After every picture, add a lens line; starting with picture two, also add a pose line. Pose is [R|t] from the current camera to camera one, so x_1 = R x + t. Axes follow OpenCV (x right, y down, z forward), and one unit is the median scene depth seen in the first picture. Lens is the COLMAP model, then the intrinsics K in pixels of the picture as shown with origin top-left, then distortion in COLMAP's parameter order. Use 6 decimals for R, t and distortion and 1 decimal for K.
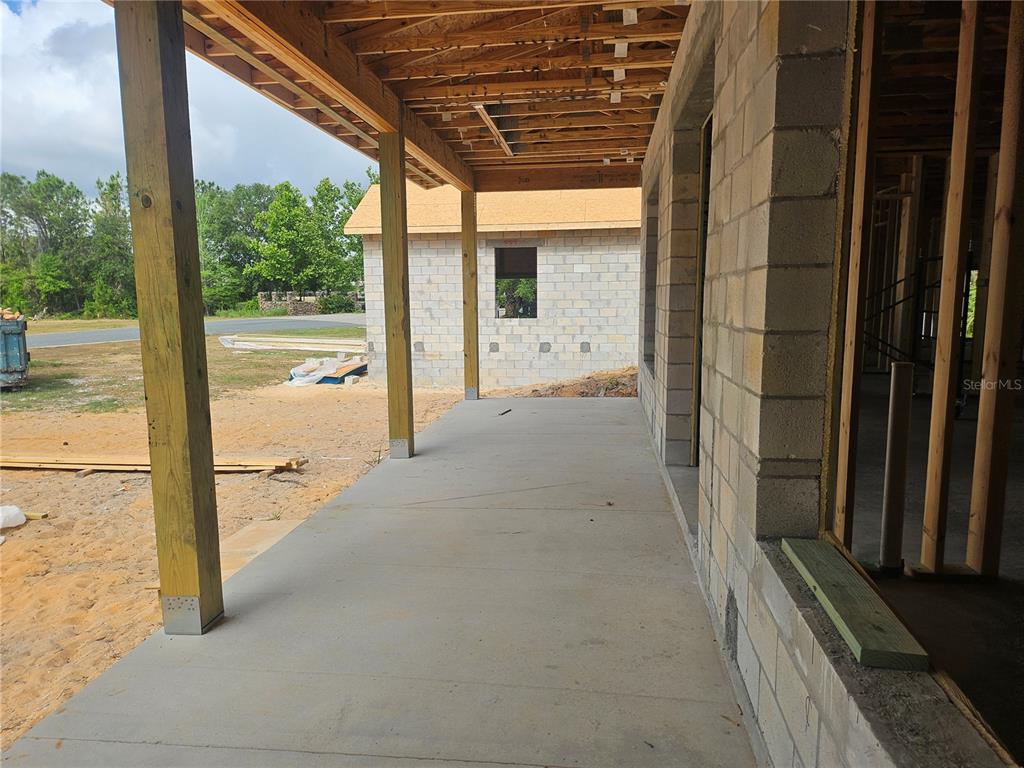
lens RADIAL K [[705.5, 0, 511.9], [0, 705.5, 385.1], [0, 0, 1]] dist [-0.000252, -0.000076]
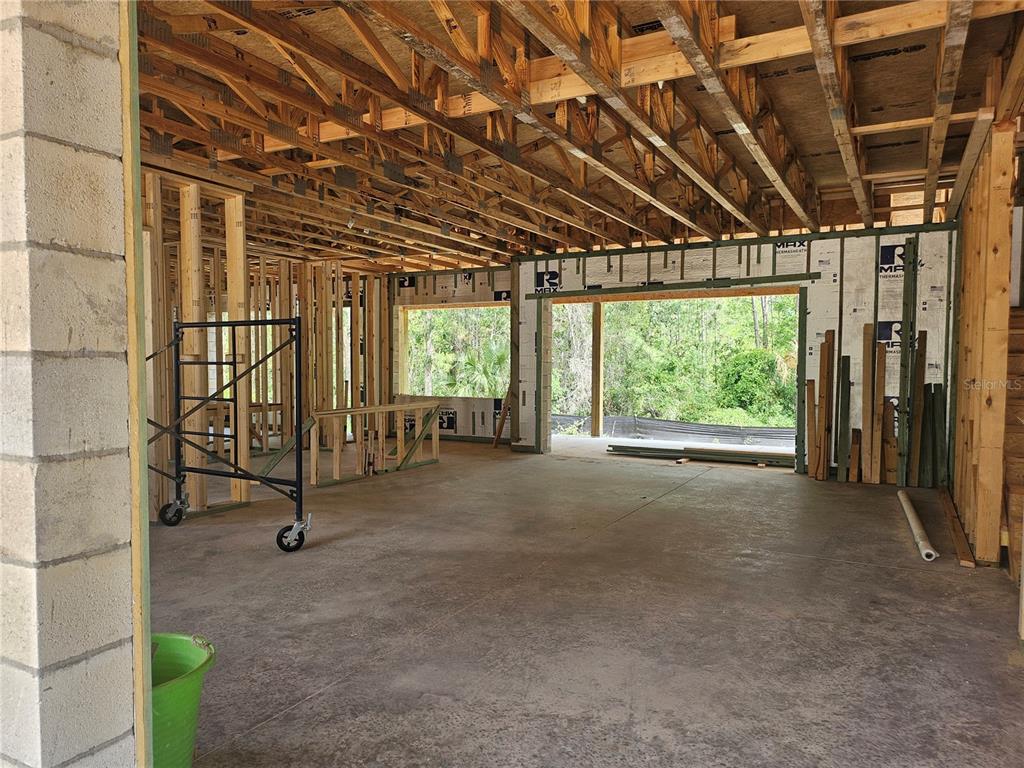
lens RADIAL K [[705.5, 0, 512.0], [0, 705.5, 387.5], [0, 0, 1]] dist [-0.000252, -0.000076]
pose [[0.364723, -0.032142, 0.930561, 0.057988], [0.119829, 0.992714, -0.012677, -0.108626], [-0.923373, 0.116132, 0.365917, 0.759973]]
